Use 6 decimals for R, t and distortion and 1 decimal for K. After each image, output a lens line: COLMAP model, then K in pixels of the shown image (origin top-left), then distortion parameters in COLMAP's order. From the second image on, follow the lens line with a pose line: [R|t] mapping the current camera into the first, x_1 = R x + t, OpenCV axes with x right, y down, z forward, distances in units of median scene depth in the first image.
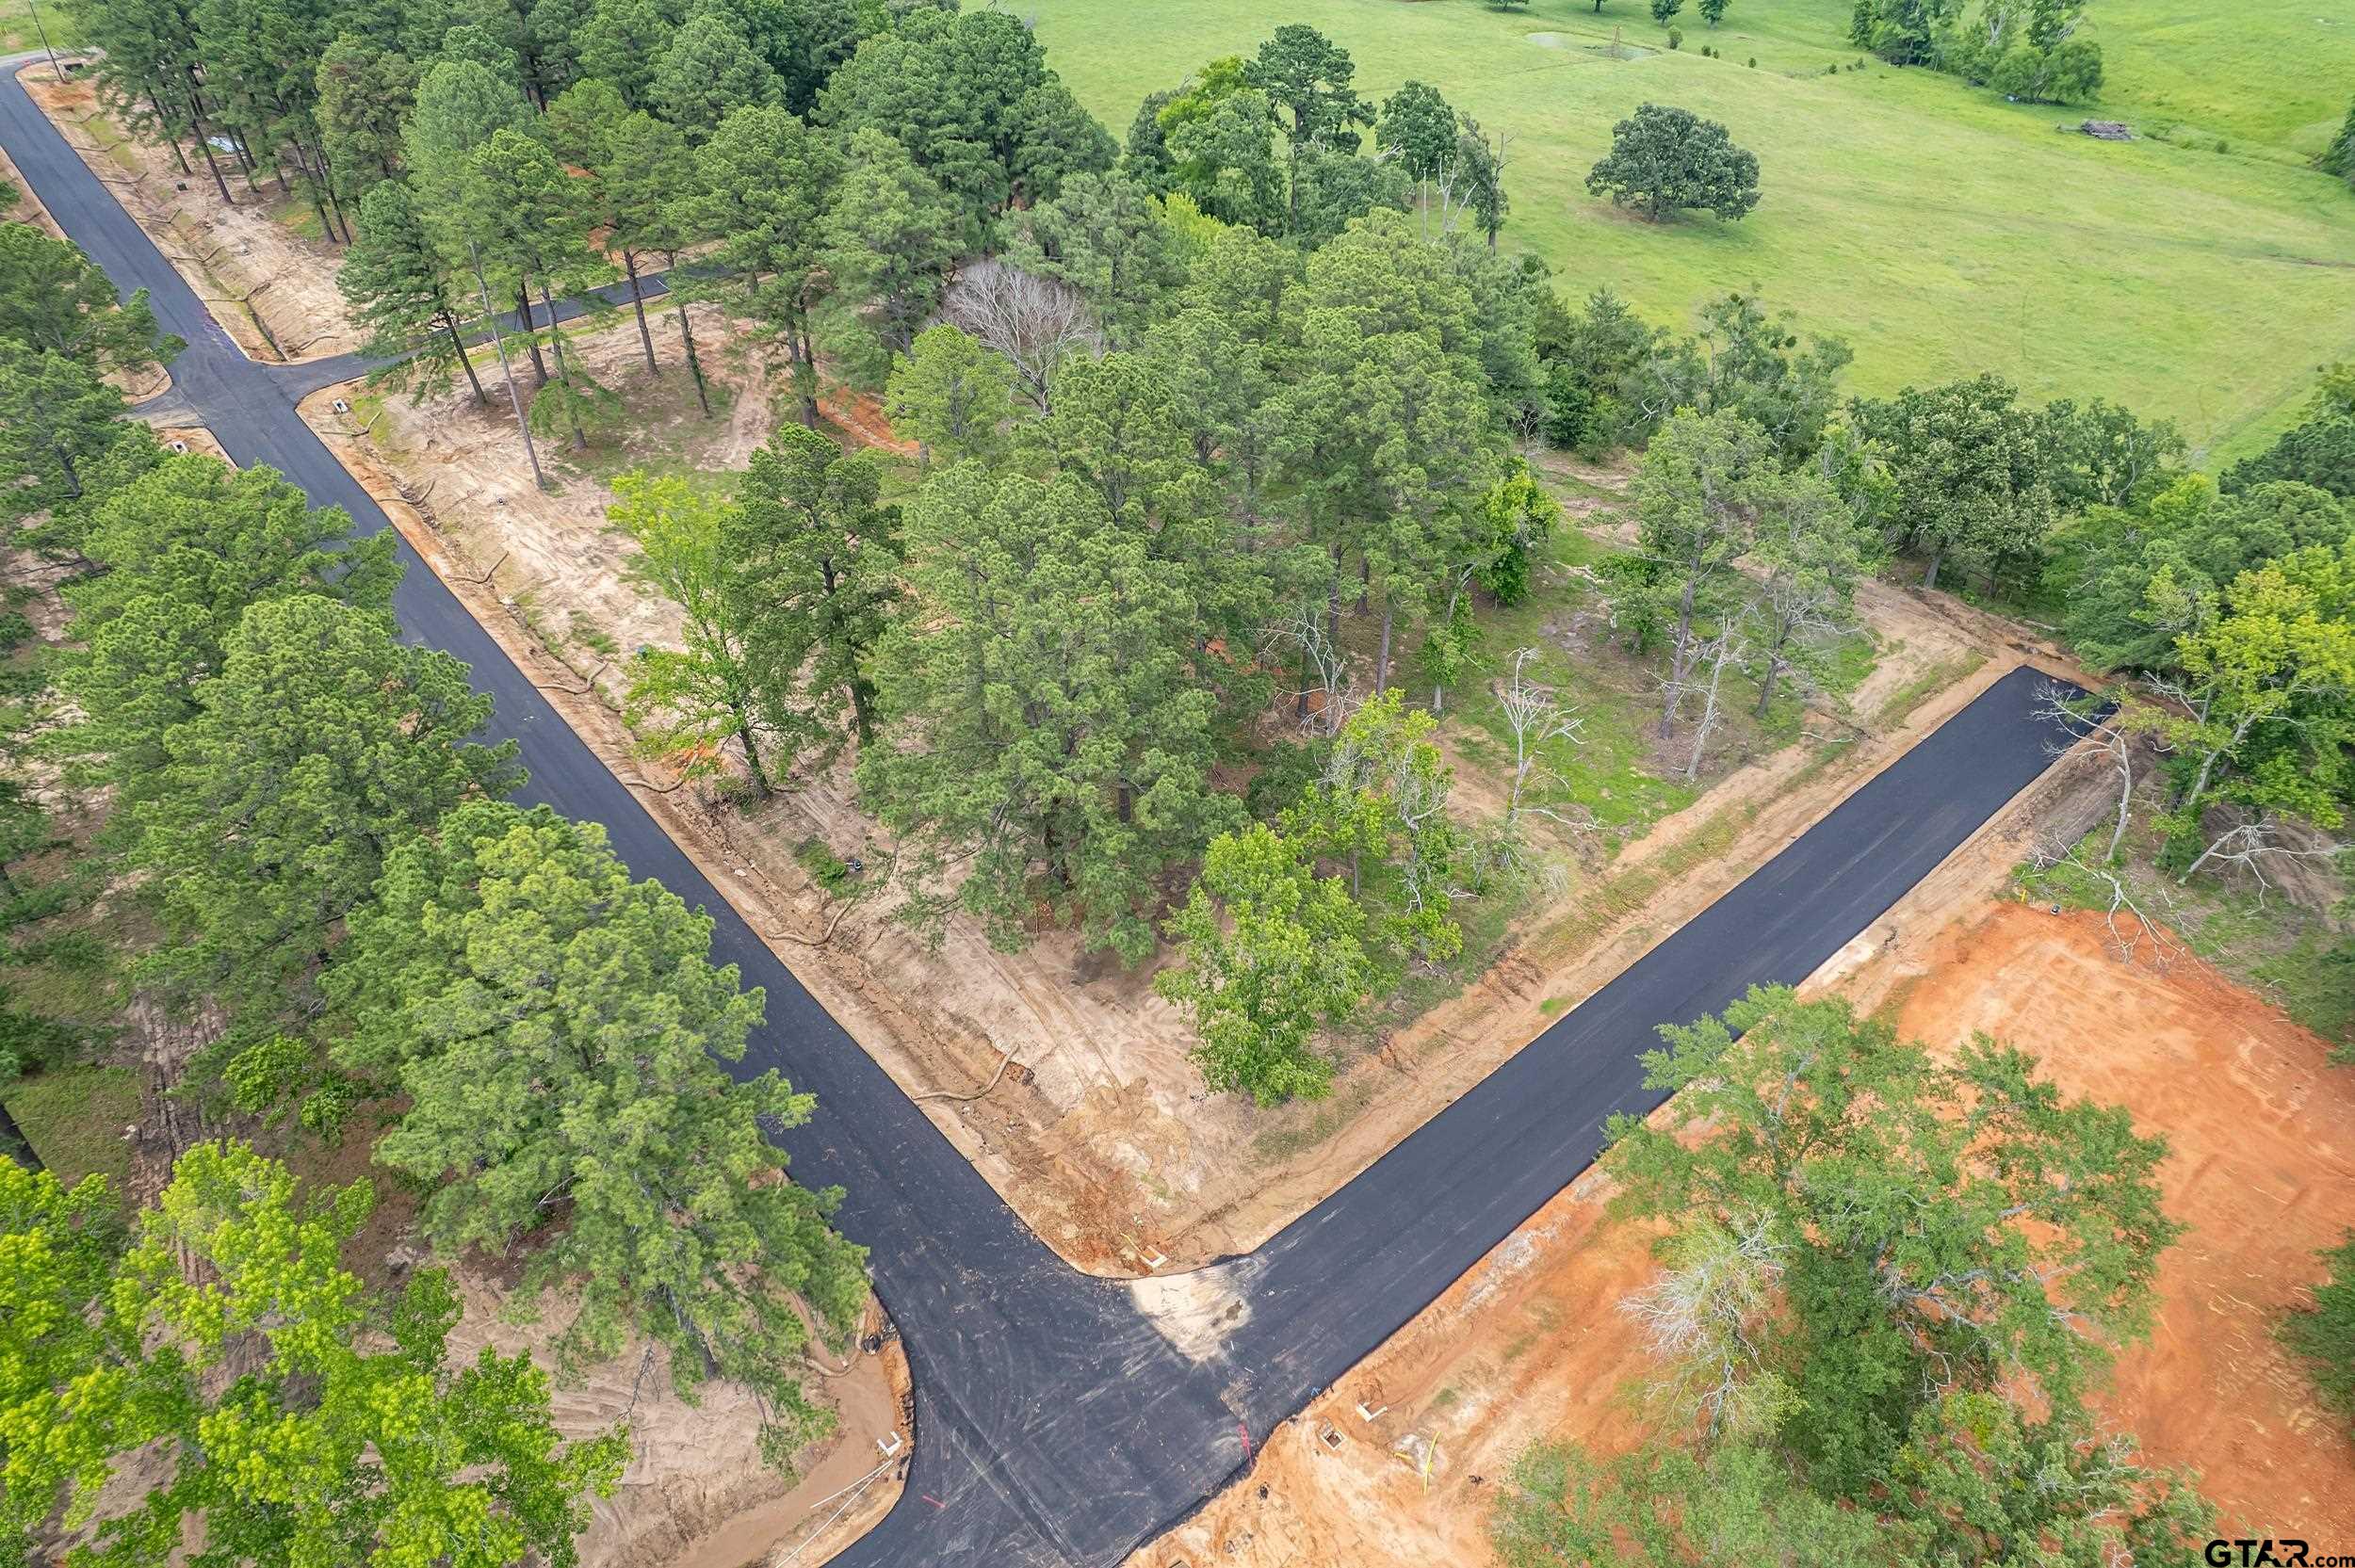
lens RADIAL K [[1516.9, 0, 1177.5], [0, 1516.9, 784.0], [0, 0, 1]] dist [-0.068367, 0.063127]
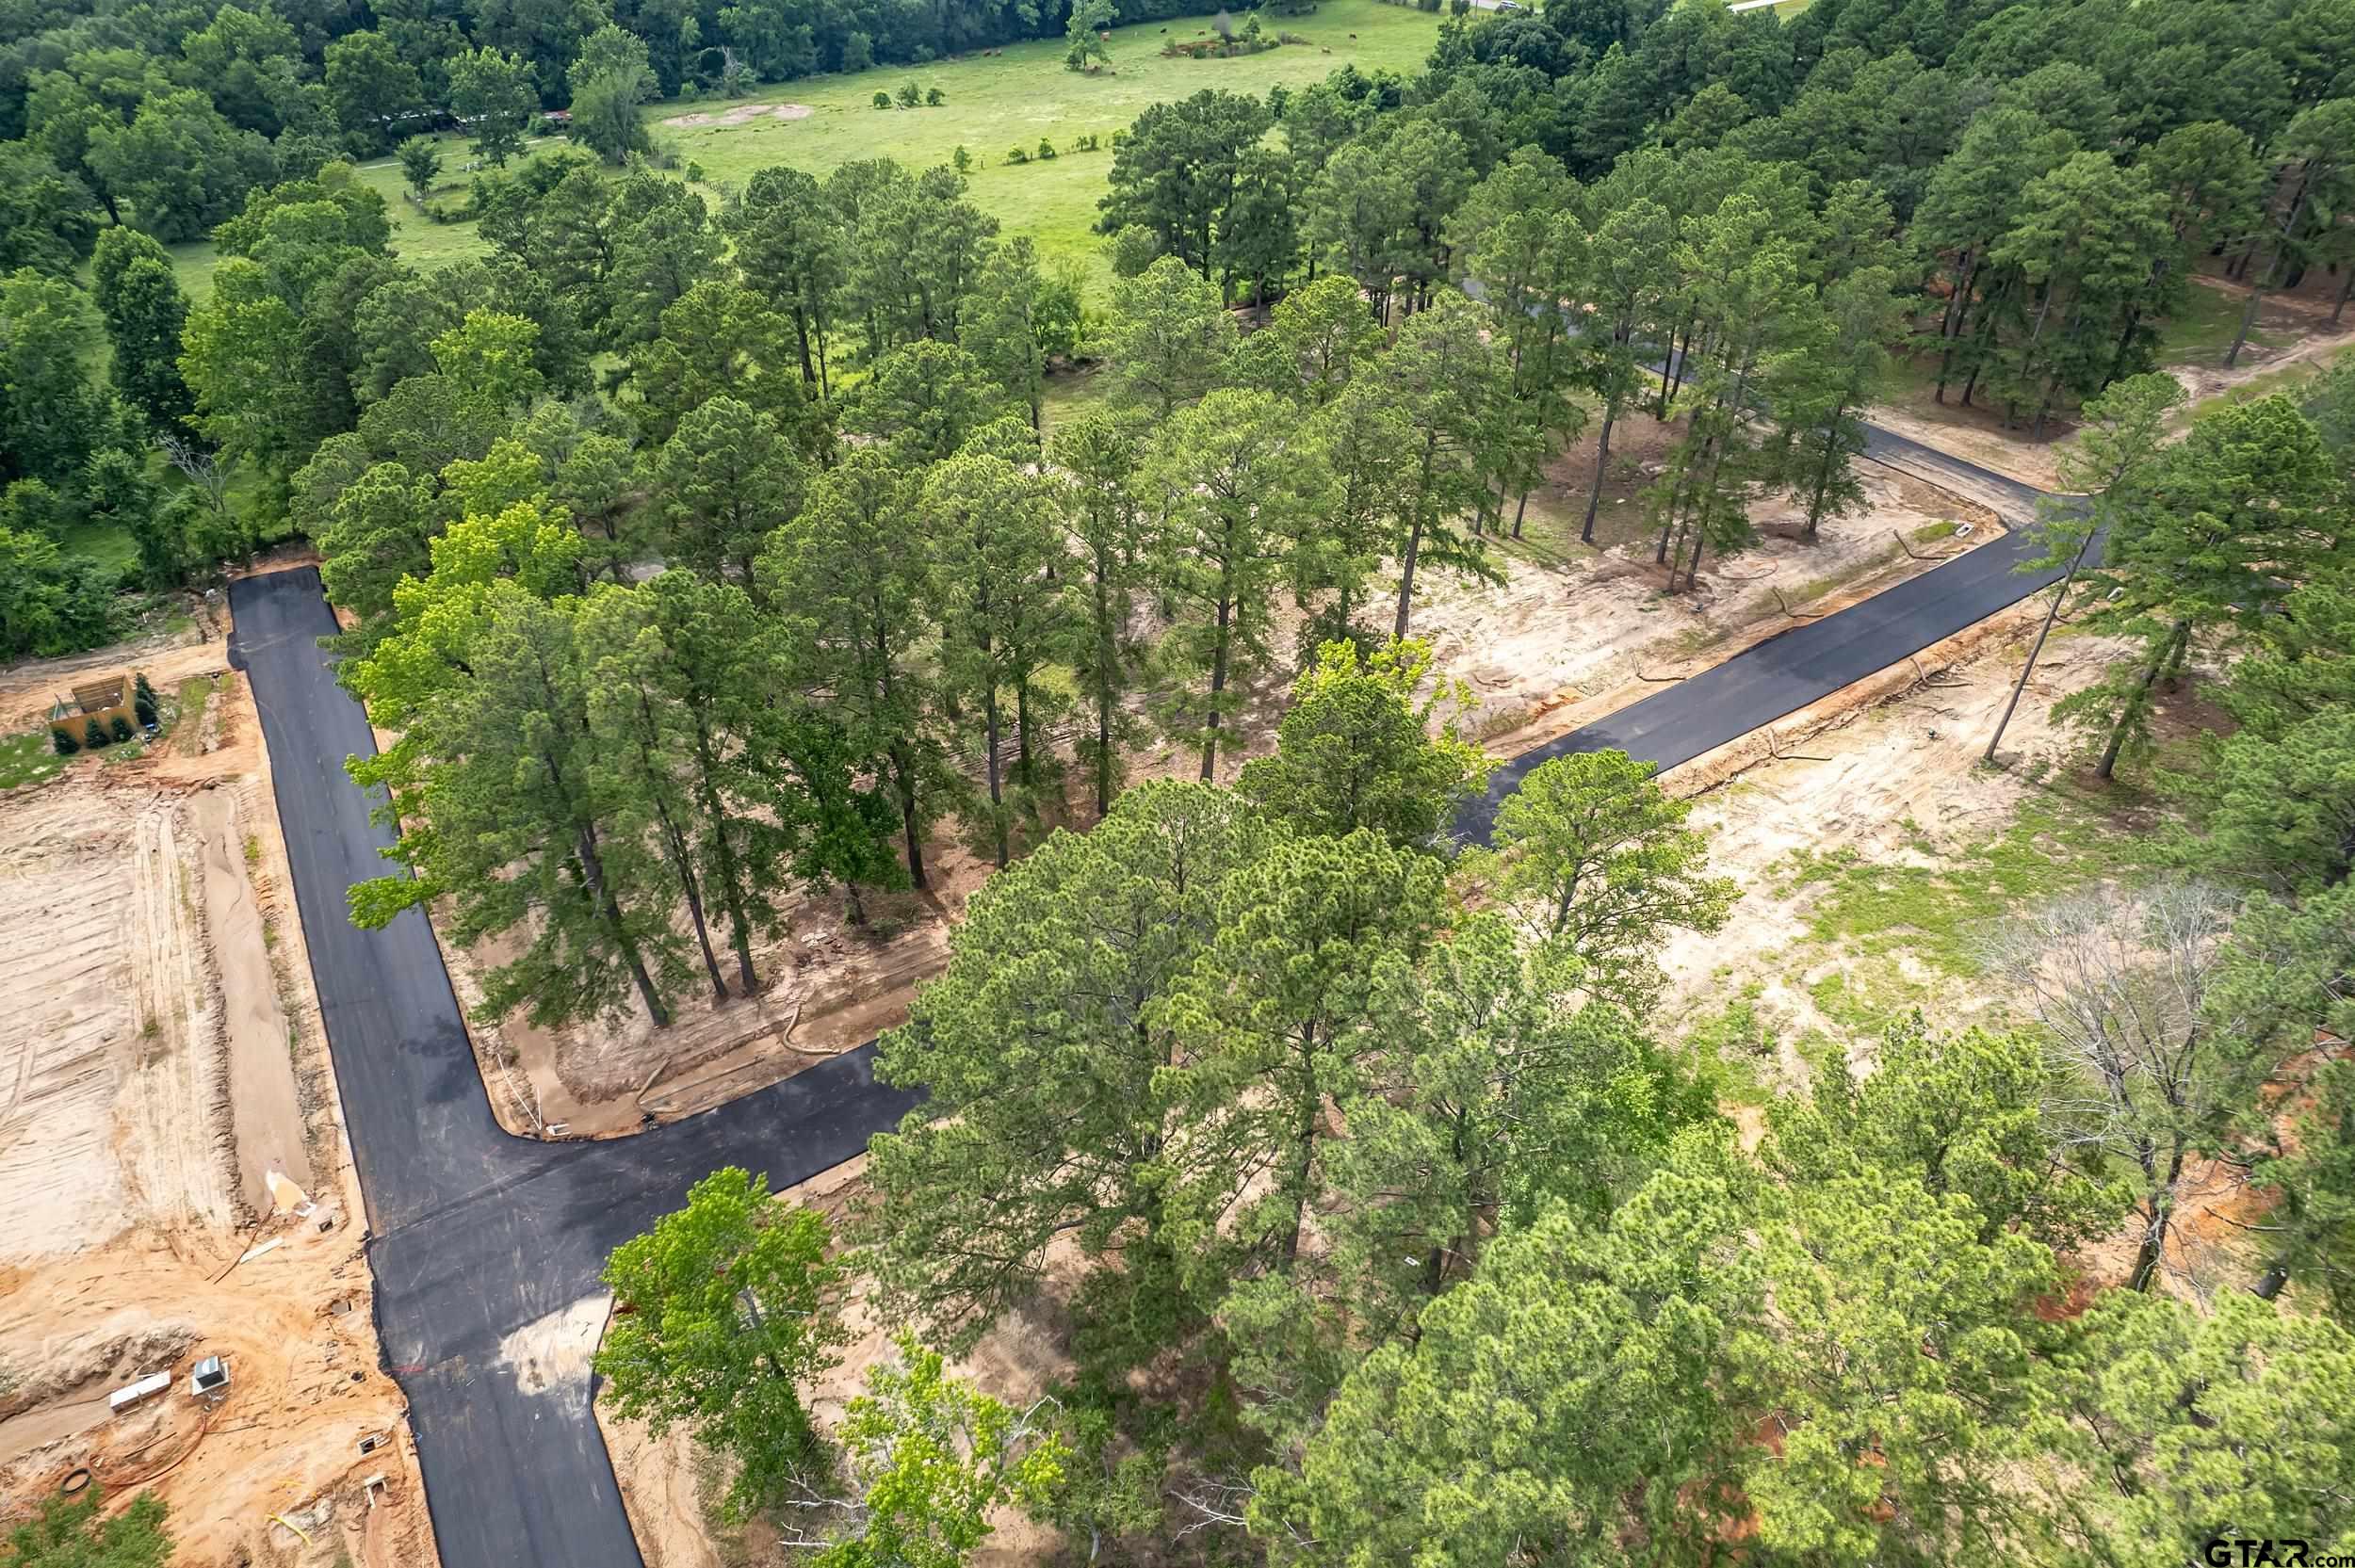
lens RADIAL K [[1516.9, 0, 1177.5], [0, 1516.9, 784.0], [0, 0, 1]] dist [-0.068367, 0.063127]
pose [[-0.141766, 0.585645, -0.798074, 0.323167], [-0.592909, 0.595367, 0.542215, -0.413045], [0.792693, 0.550053, 0.262831, 0.503798]]
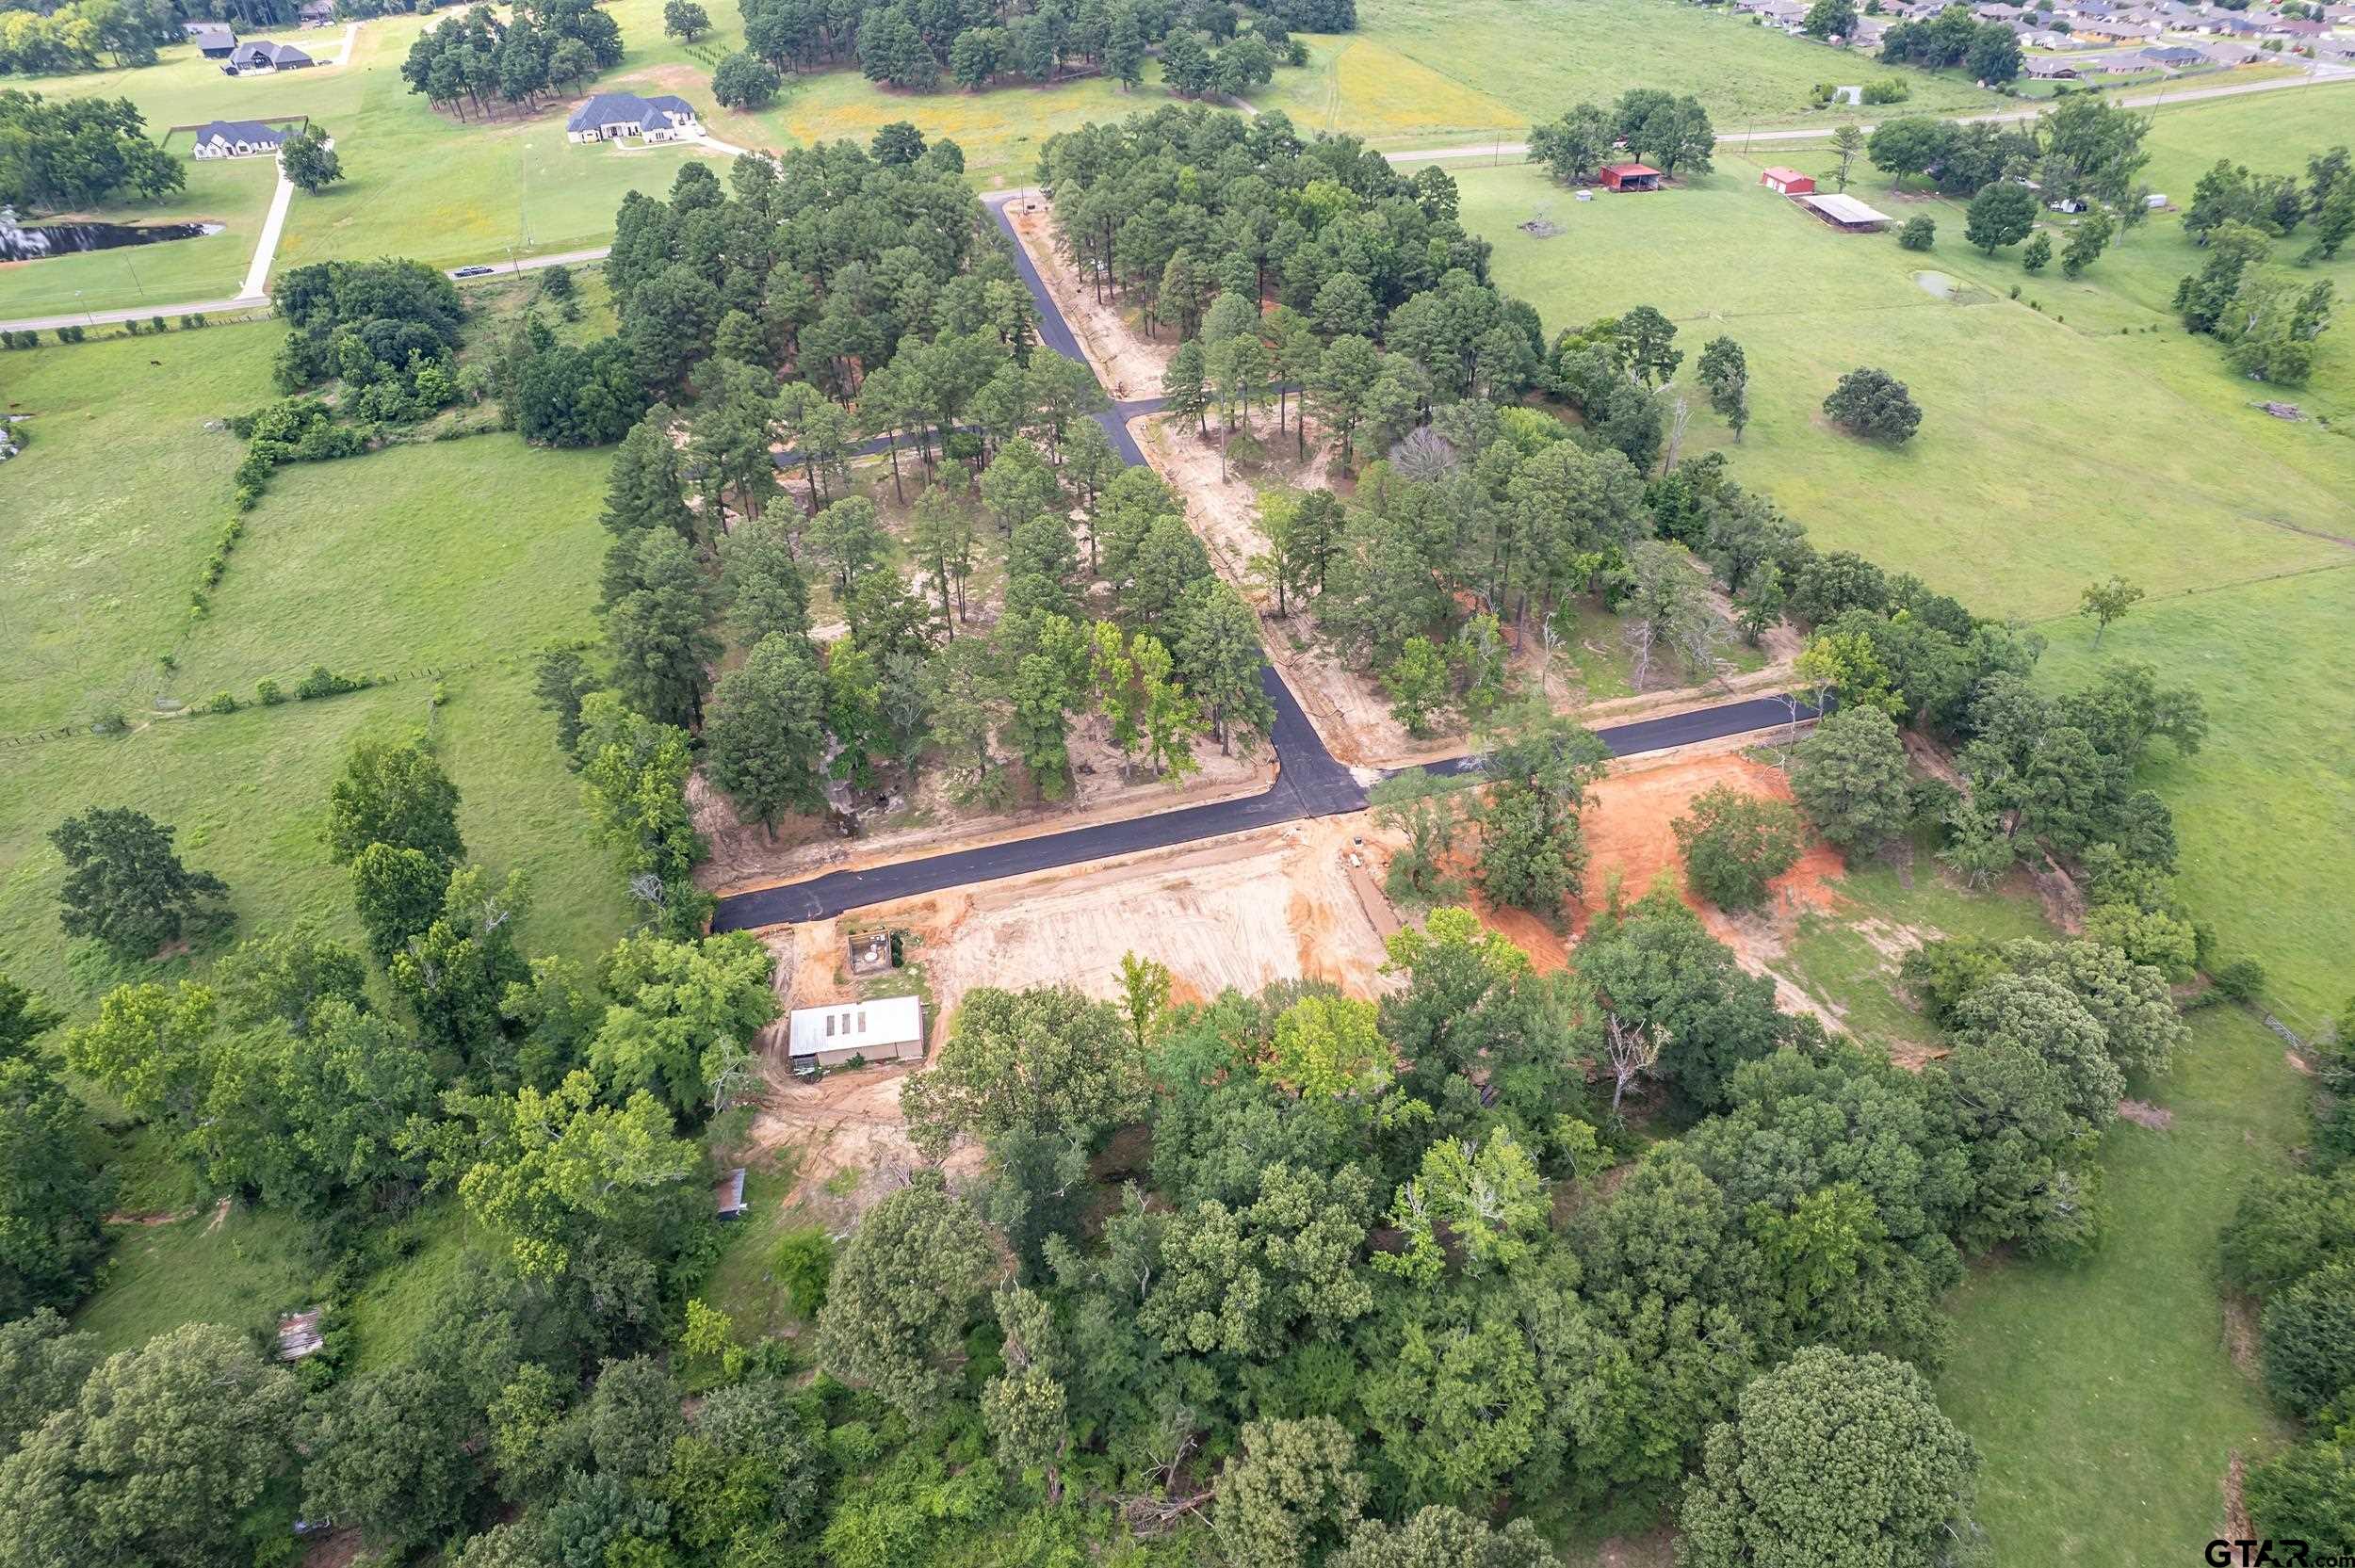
lens RADIAL K [[1516.9, 0, 1177.5], [0, 1516.9, 784.0], [0, 0, 1]] dist [-0.068367, 0.063127]
pose [[0.912990, 0.238305, -0.331150, 0.432305], [-0.238207, 0.970326, 0.041529, 0.191462], [0.331220, 0.040967, 0.942664, -1.325201]]
